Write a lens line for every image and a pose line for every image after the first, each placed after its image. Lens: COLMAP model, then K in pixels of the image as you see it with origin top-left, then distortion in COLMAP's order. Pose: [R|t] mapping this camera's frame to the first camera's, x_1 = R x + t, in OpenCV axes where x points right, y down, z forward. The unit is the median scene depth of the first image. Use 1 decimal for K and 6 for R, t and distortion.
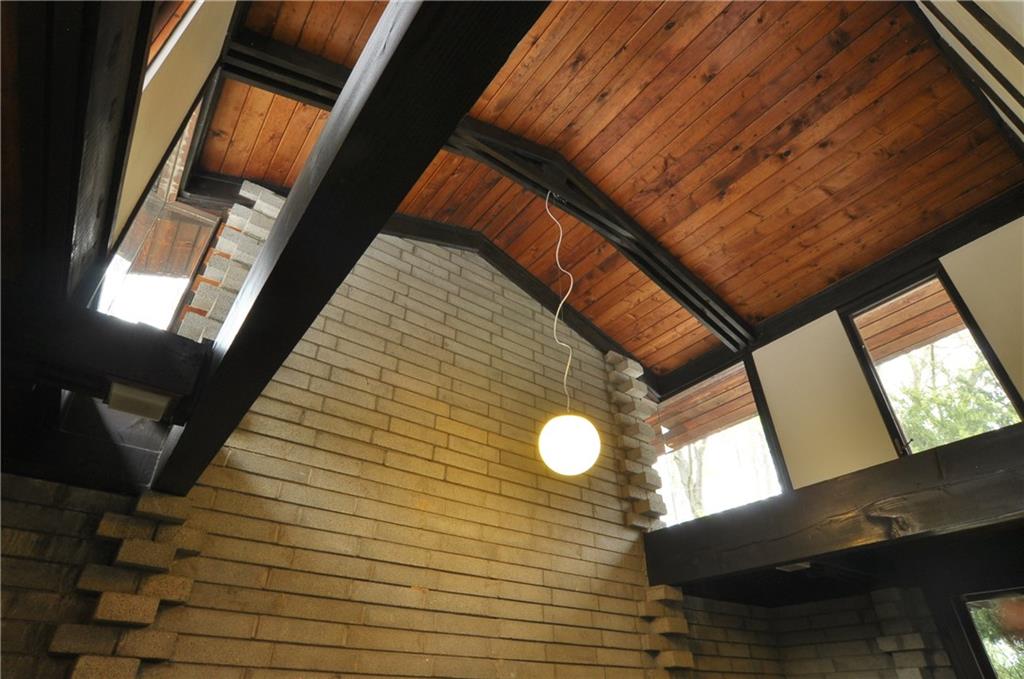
lens RADIAL K [[549.9, 0, 506.0], [0, 549.9, 343.6], [0, 0, 1]] dist [-0.037442, 0.015003]
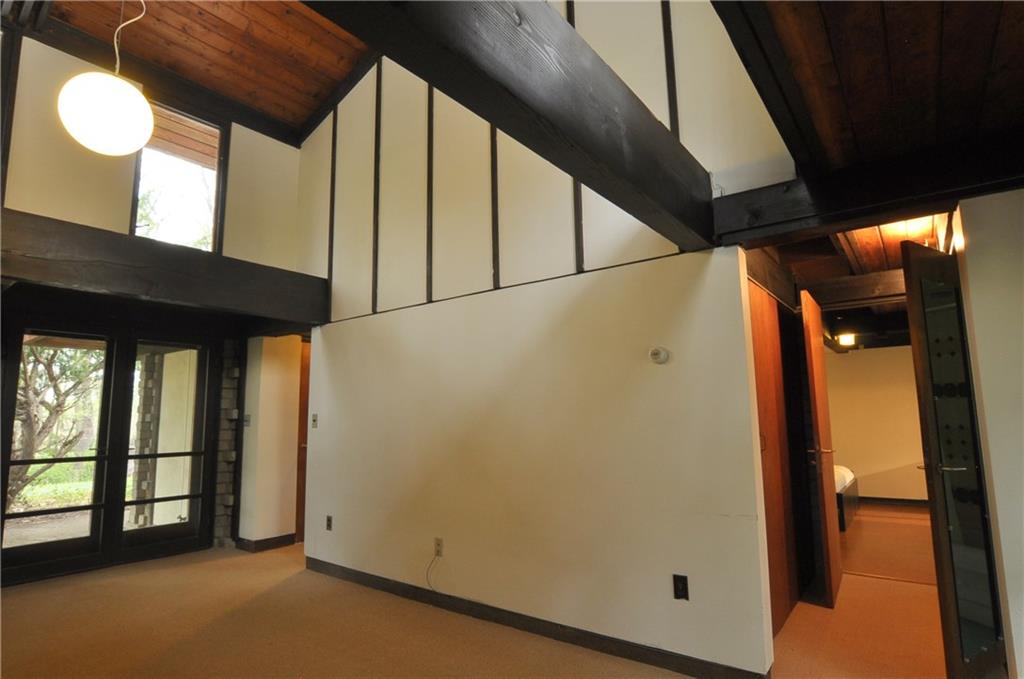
lens RADIAL K [[541.7, 0, 512.0], [0, 541.7, 339.5], [0, 0, 1]] dist [-0.037834, -0.000242]
pose [[-0.283379, 0.140818, 0.948613, -0.529164], [-0.525008, 0.804989, -0.276333, 0.262130], [-0.802535, -0.576336, -0.154187, 0.337825]]
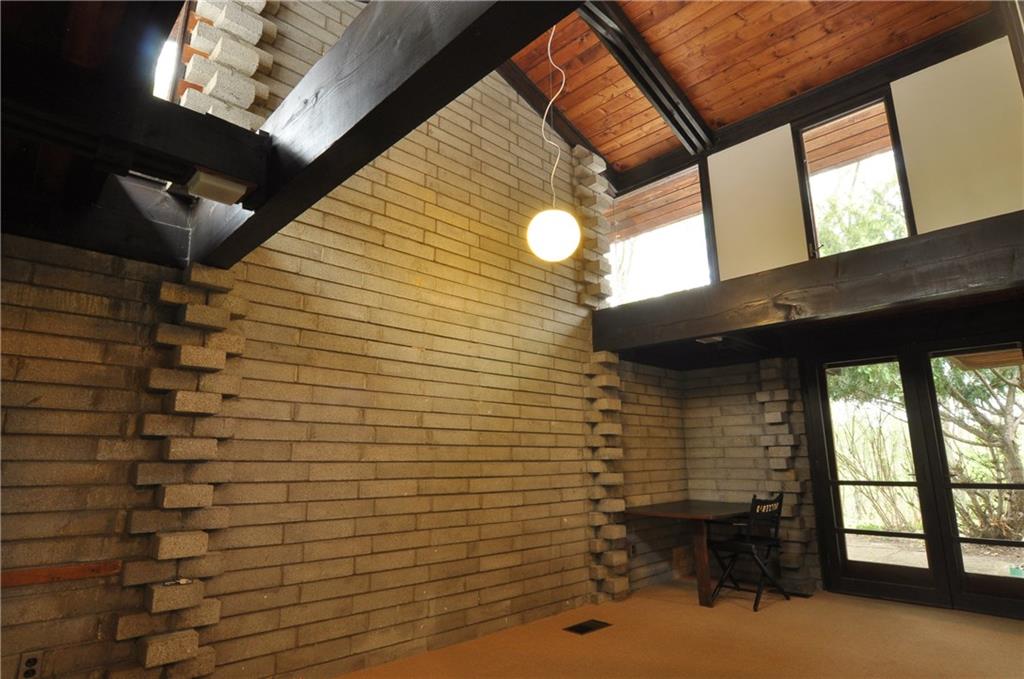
lens RADIAL K [[549.9, 0, 506.0], [0, 549.9, 343.6], [0, 0, 1]] dist [-0.037442, 0.015003]
pose [[0.991455, 0.018360, 0.129149, -0.099268], [-0.066469, 0.922979, 0.379066, -0.031072], [-0.112242, -0.384412, 0.916313, -0.114232]]
